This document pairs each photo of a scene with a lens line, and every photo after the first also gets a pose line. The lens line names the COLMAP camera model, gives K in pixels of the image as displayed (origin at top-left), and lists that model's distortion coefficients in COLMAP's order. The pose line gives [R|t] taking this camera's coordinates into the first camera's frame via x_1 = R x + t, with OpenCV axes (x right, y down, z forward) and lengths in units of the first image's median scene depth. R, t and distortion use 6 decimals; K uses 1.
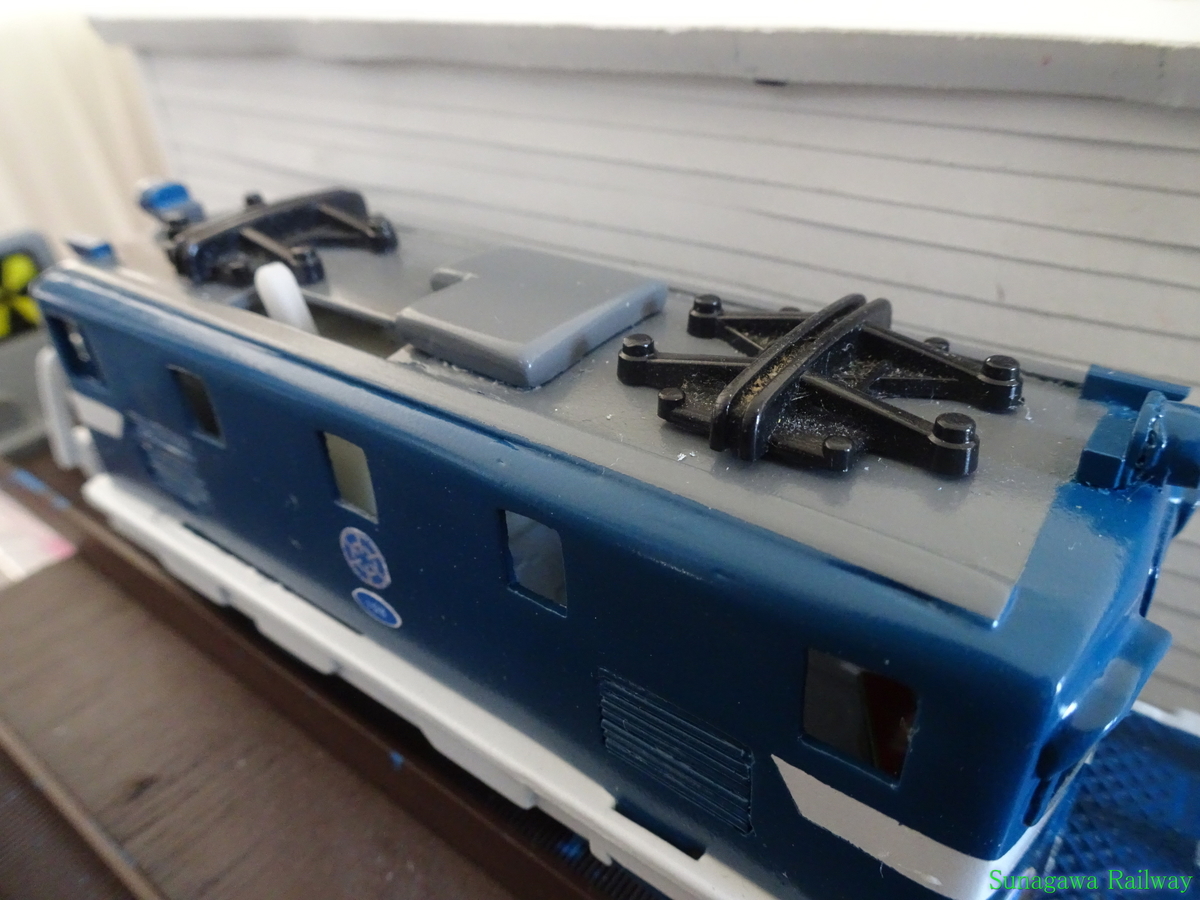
lens RADIAL K [[861.4, 0, 600.0], [0, 861.4, 450.0], [0, 0, 1]] dist [0.004689, 0.001380]
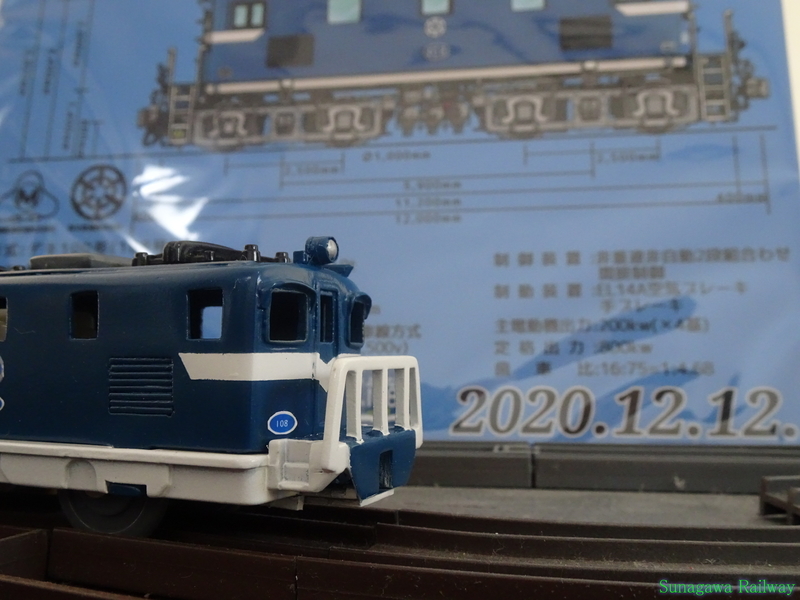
lens RADIAL K [[812.2, 0, 400.0], [0, 812.2, 300.0], [0, 0, 1]] dist [0.029670, 0.003678]
pose [[0.969088, 0.053245, 0.240900, 0.181300], [0.093696, 0.823850, -0.559010, 1.184769], [-0.228230, 0.564301, 0.793395, -0.805367]]
